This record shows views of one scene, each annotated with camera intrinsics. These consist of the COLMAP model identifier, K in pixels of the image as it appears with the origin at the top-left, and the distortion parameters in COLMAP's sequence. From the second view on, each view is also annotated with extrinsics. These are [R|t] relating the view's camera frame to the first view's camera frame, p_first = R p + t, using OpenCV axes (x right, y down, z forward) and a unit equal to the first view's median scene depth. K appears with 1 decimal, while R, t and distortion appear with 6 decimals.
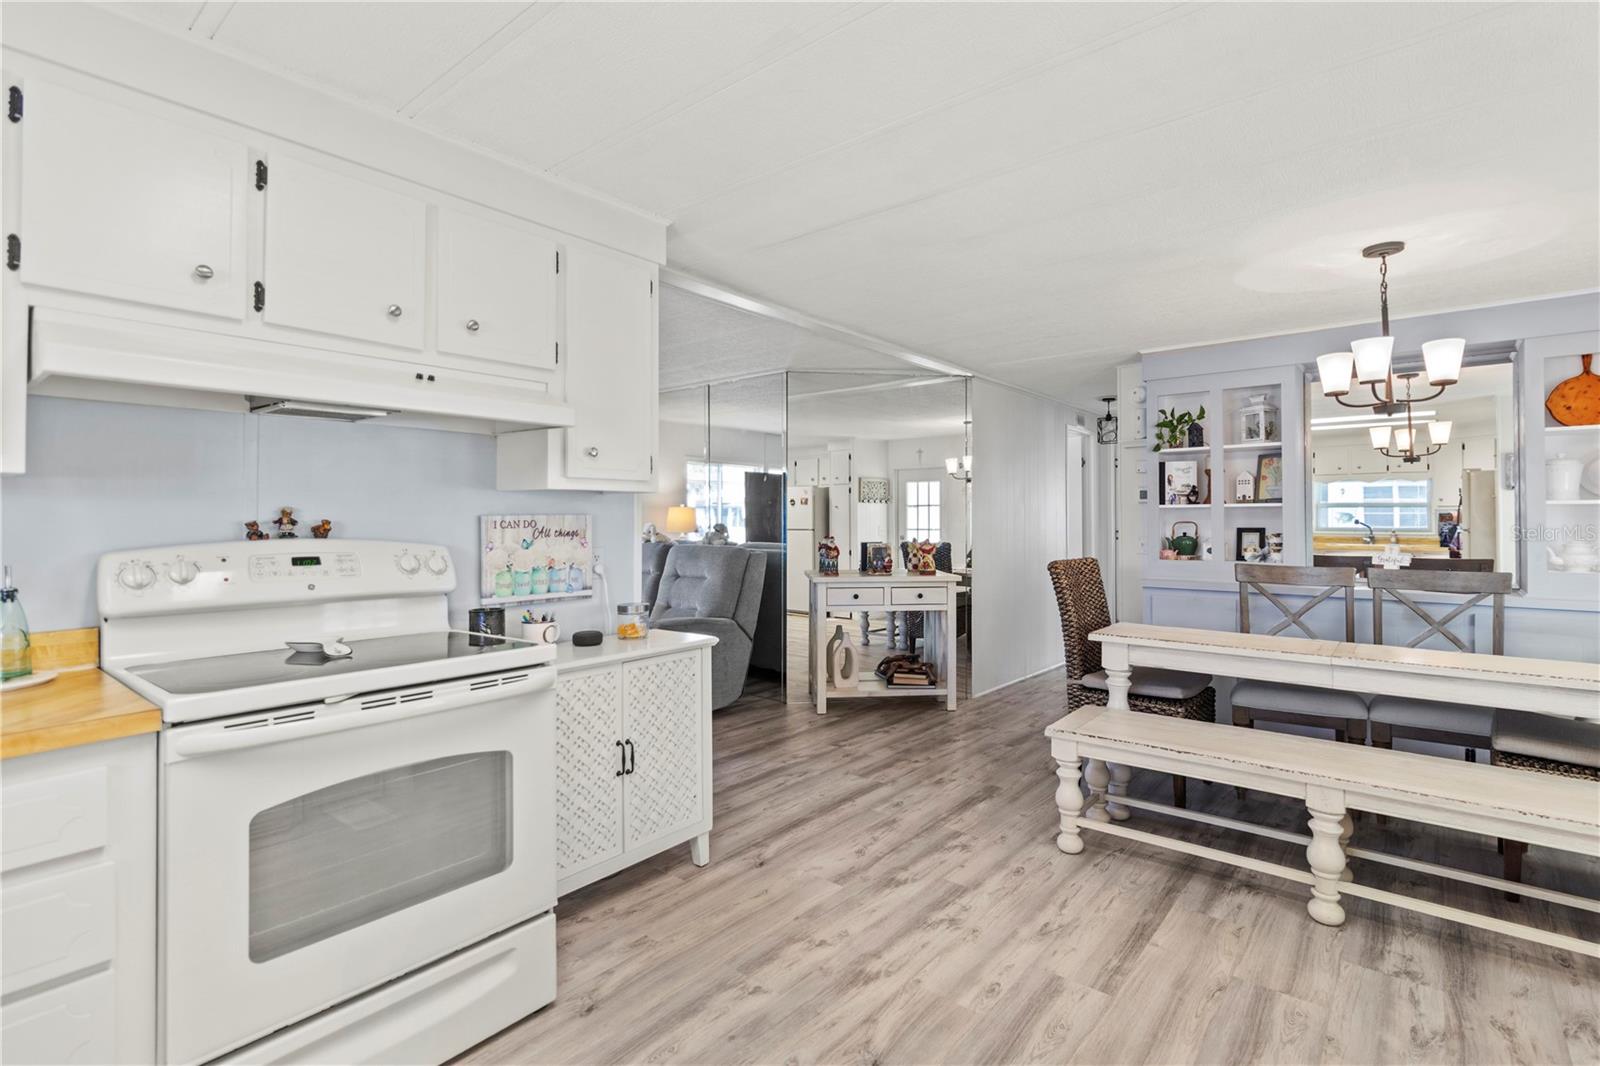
lens RADIAL K [[764.8, 0, 802.8], [0, 764.8, 523.6], [0, 0, 1]] dist [-0.002531, 0.000748]
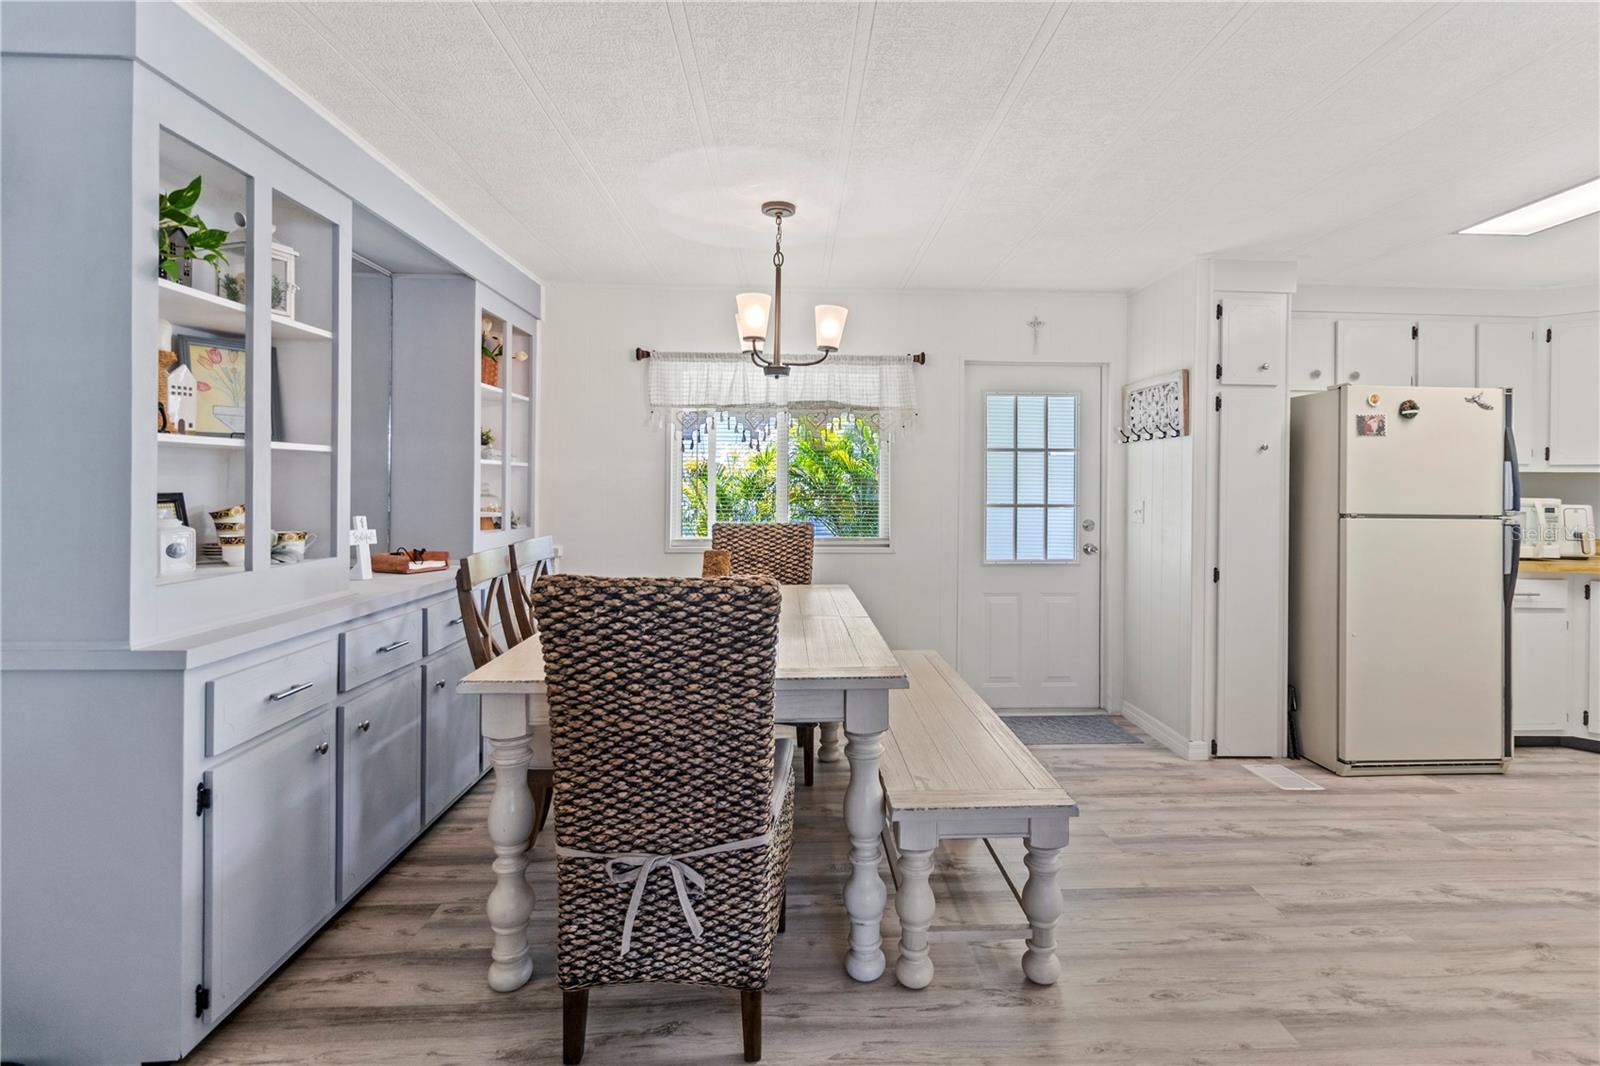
lens RADIAL K [[764.8, 0, 822.1], [0, 764.8, 484.9], [0, 0, 1]] dist [-0.002531, 0.000748]
pose [[-0.682333, -0.010026, 0.730973, -0.003541], [-0.008999, 0.999945, 0.005315, -0.004923], [-0.730986, -0.002951, -0.682386, 1.038743]]
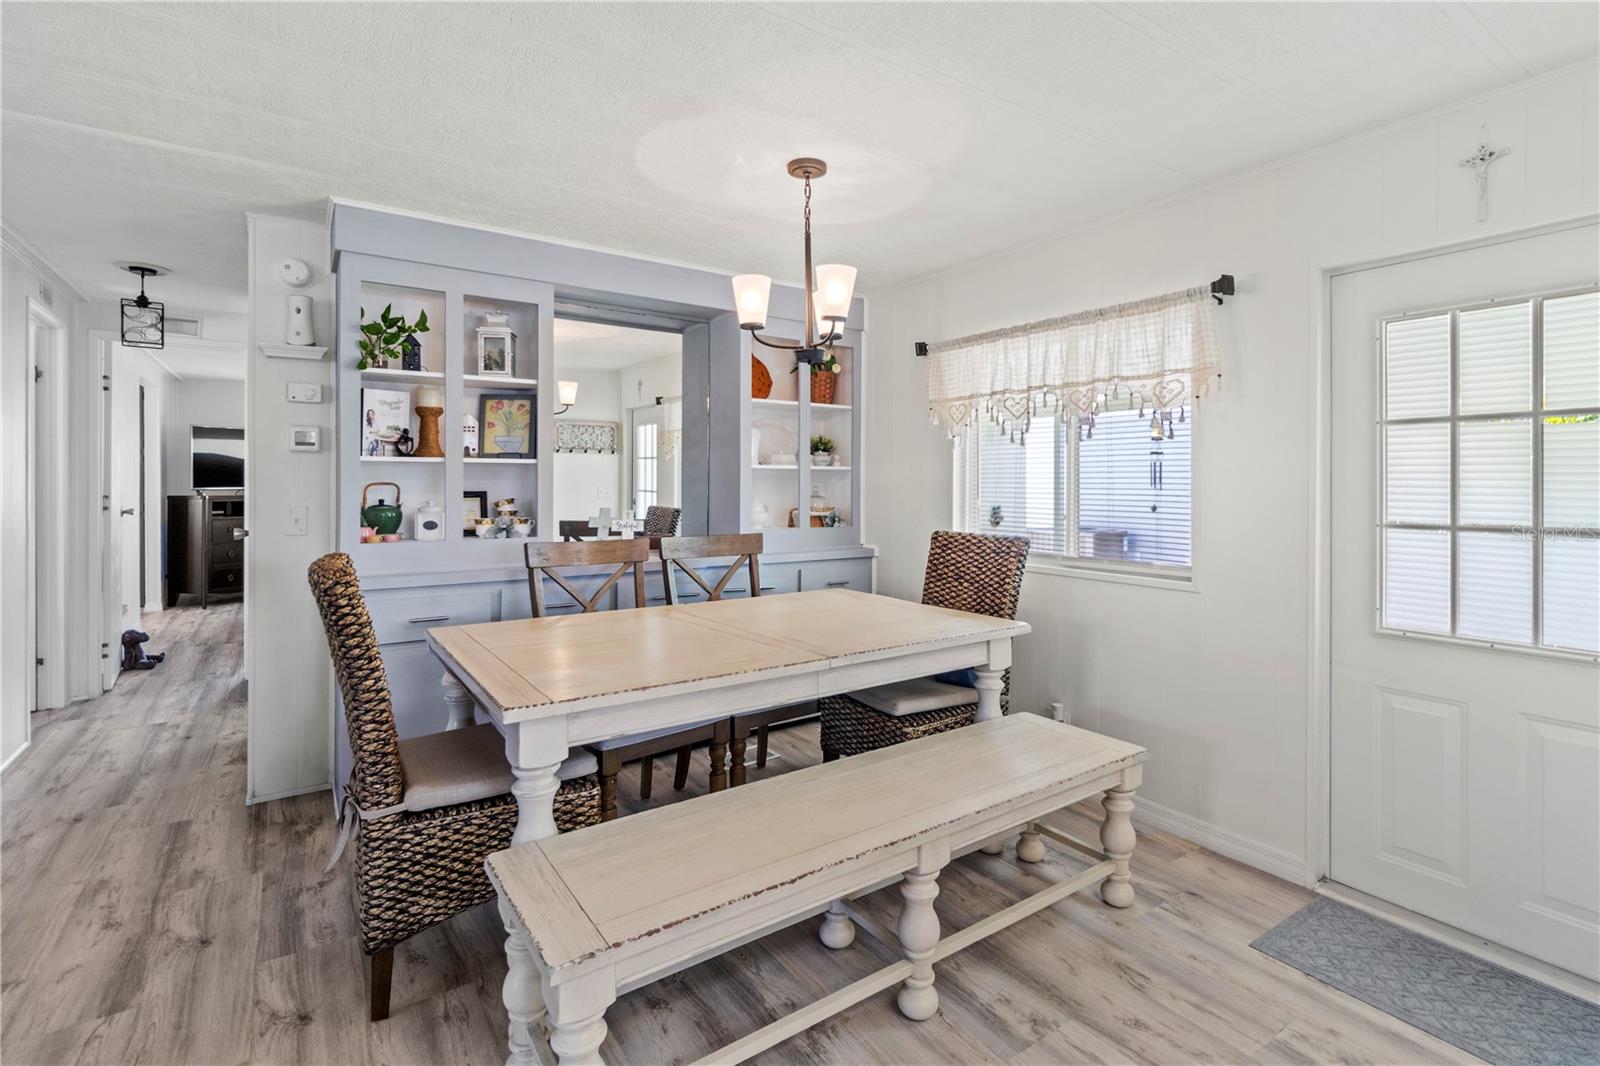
lens RADIAL K [[764.8, 0, 827.5], [0, 764.8, 475.7], [0, 0, 1]] dist [-0.002531, 0.000748]
pose [[0.248061, 0.009907, 0.968694, -0.042655], [-0.002048, 0.999951, -0.009703, -0.003241], [-0.968742, 0.000423, 0.248069, 0.489980]]
